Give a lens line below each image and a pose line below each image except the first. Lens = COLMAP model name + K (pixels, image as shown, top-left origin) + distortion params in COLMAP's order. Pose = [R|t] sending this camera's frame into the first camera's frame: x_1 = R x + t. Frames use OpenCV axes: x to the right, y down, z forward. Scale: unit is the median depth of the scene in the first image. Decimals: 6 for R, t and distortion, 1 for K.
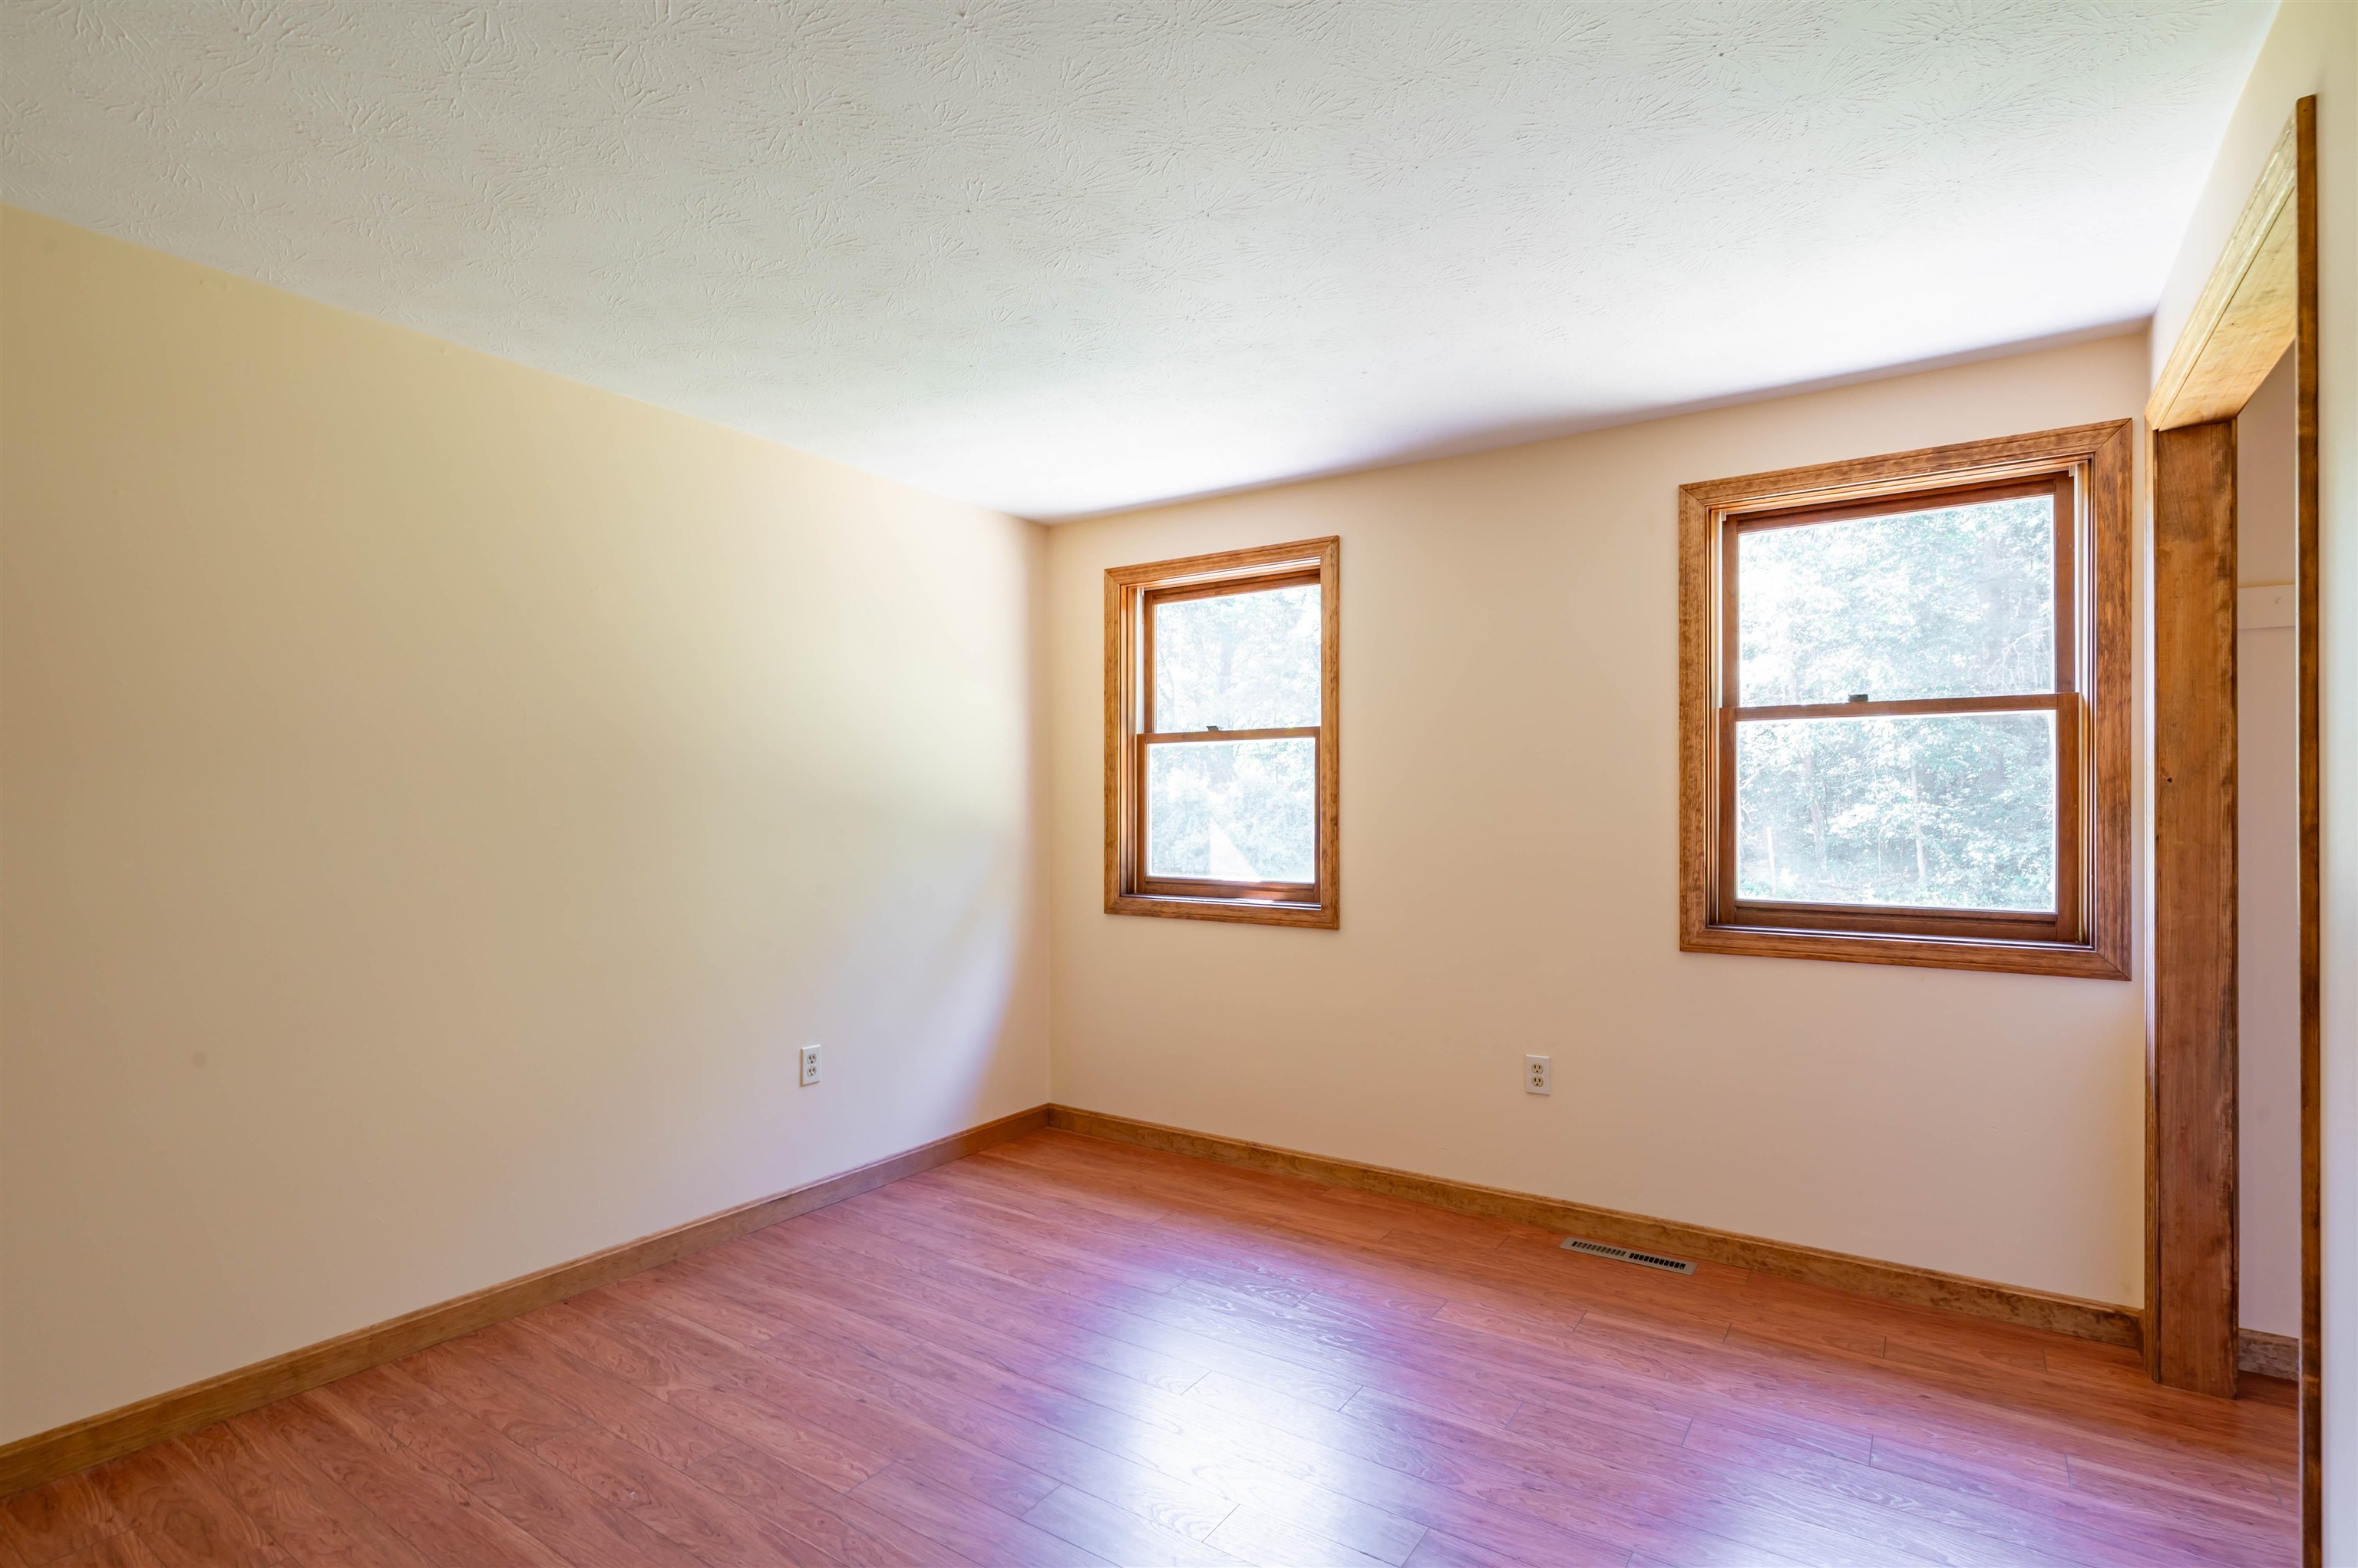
lens RADIAL K [[1042.4, 0, 1181.2], [0, 1042.4, 817.4], [0, 0, 1]] dist [0.000229, -0.000103]
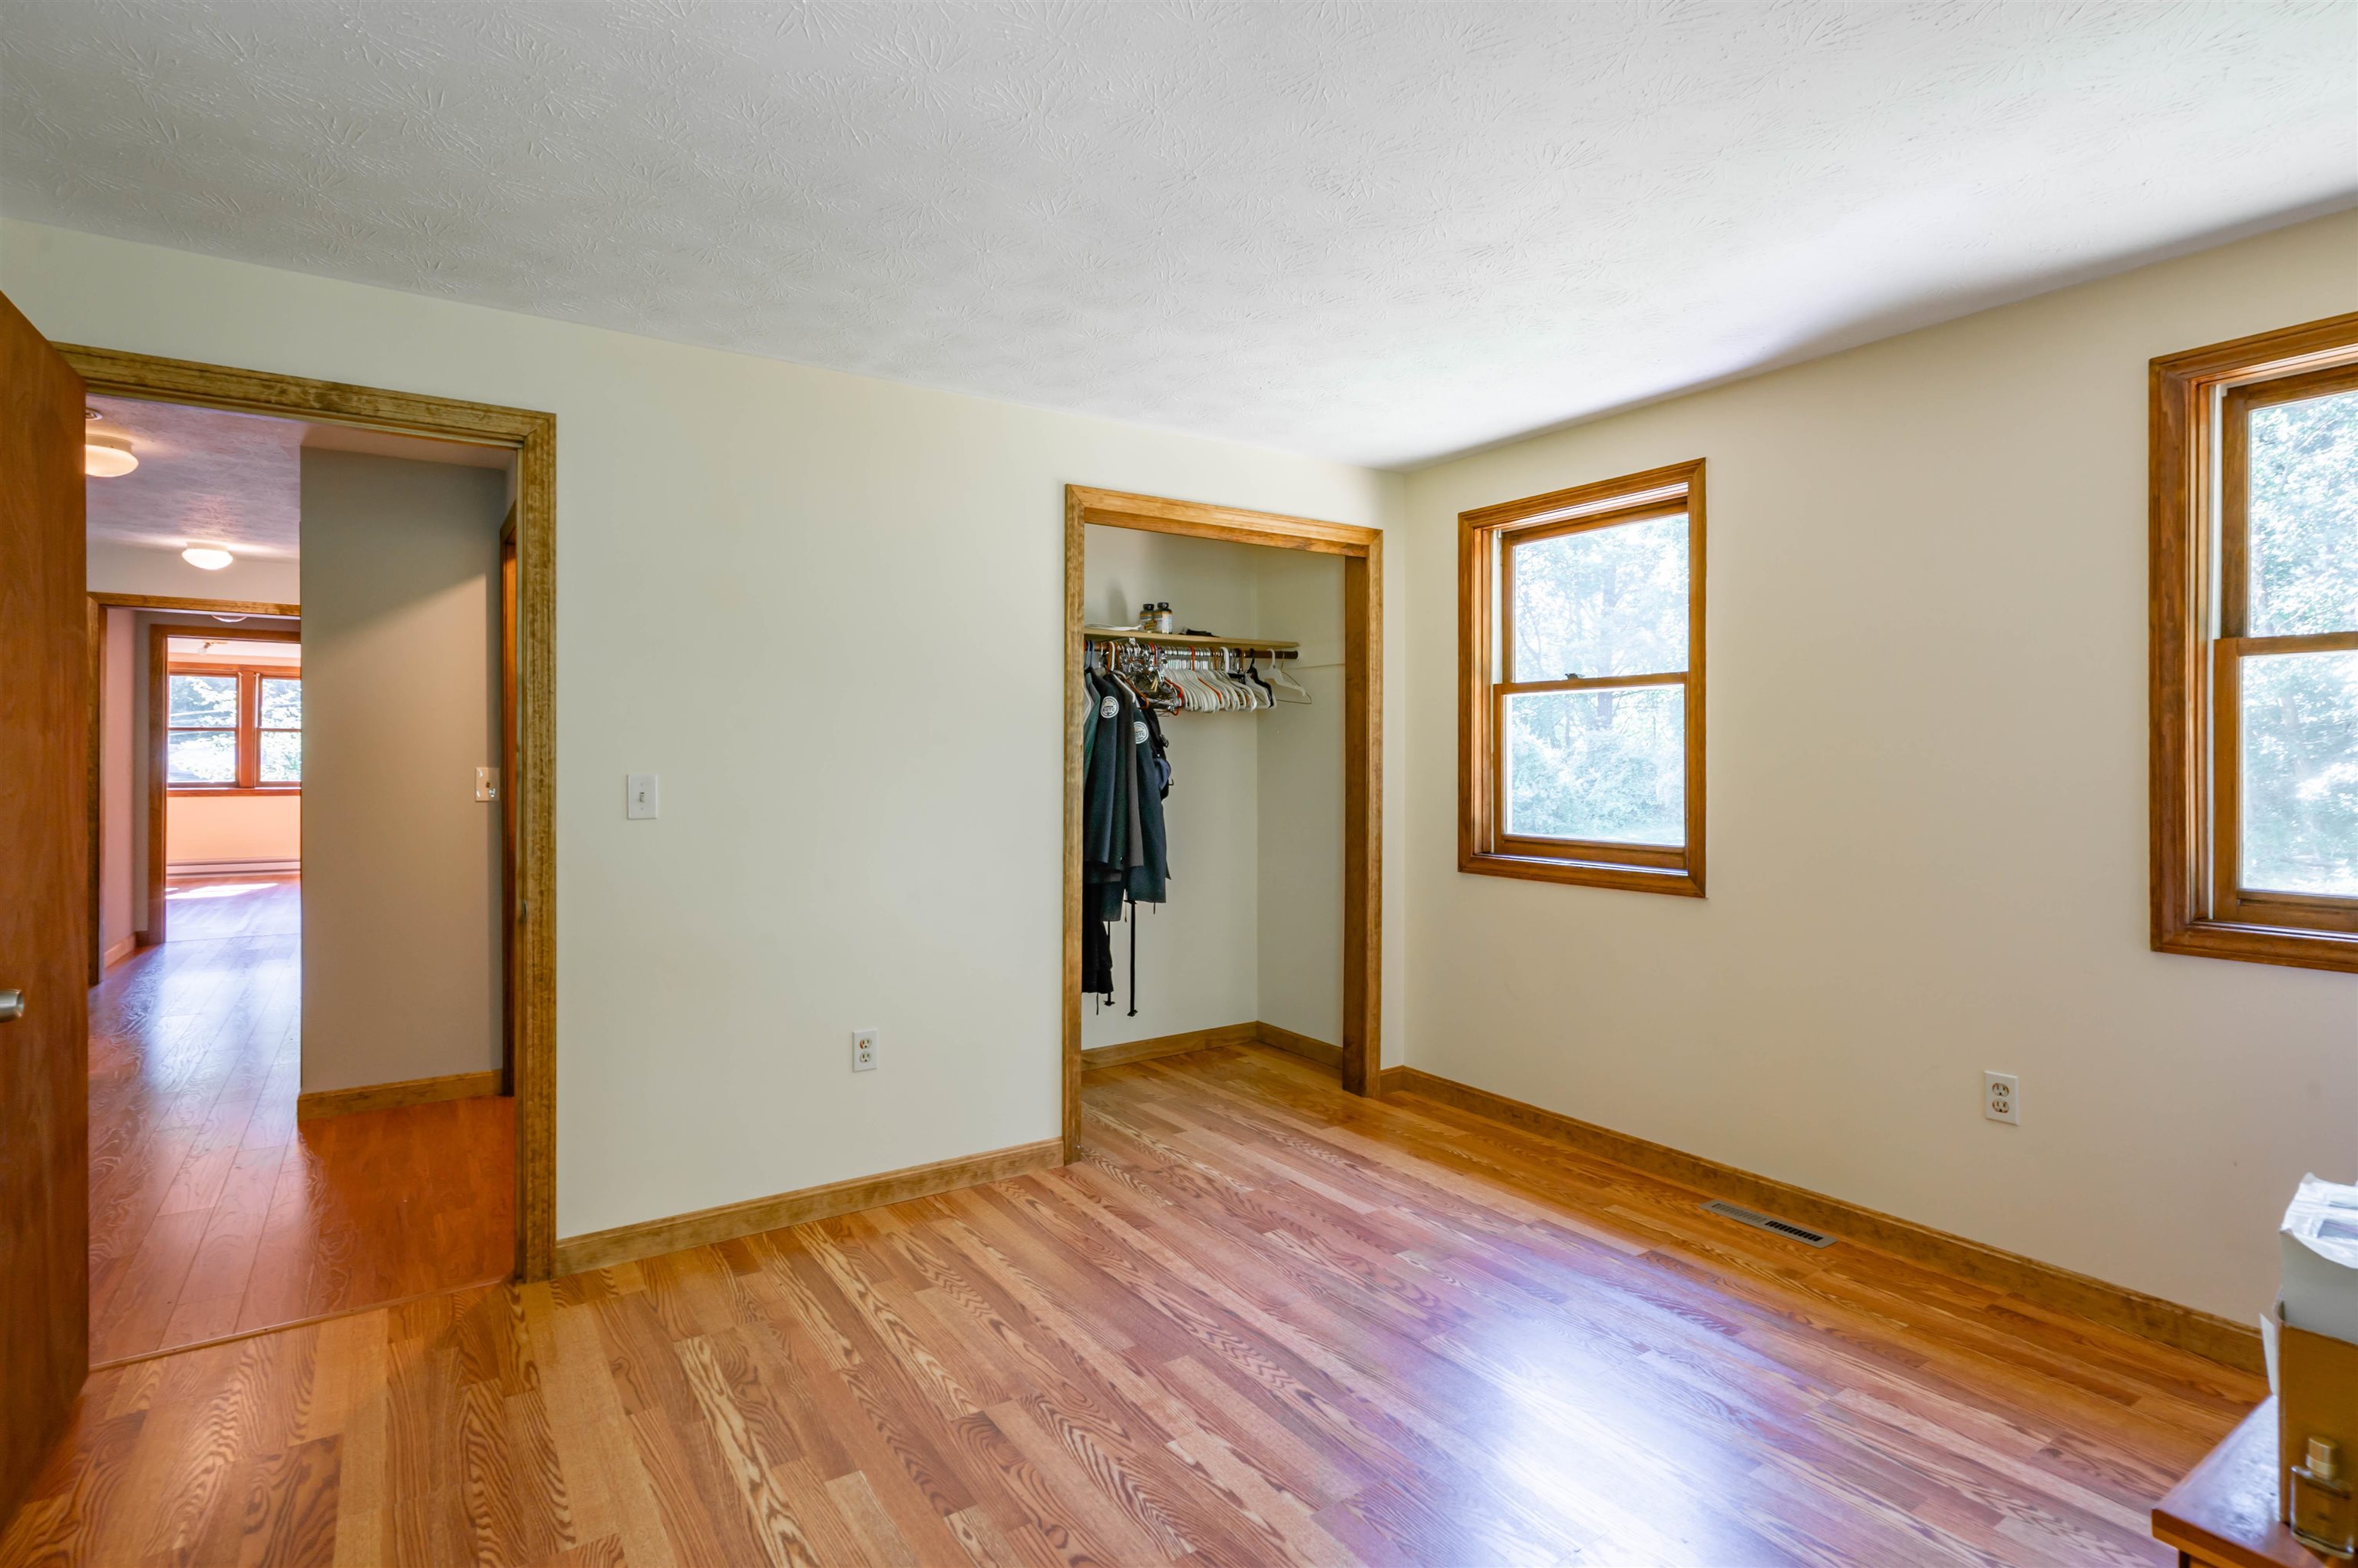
lens RADIAL K [[1146.9, 0, 1164.0], [0, 1146.9, 767.9], [0, 0, 1]] dist [-0.002113, -0.000994]
pose [[0.909258, 0.011019, -0.416087, 0.130215], [-0.012073, 0.999927, 0.000099, 0.000398], [0.416057, 0.004933, 0.909325, -0.077814]]
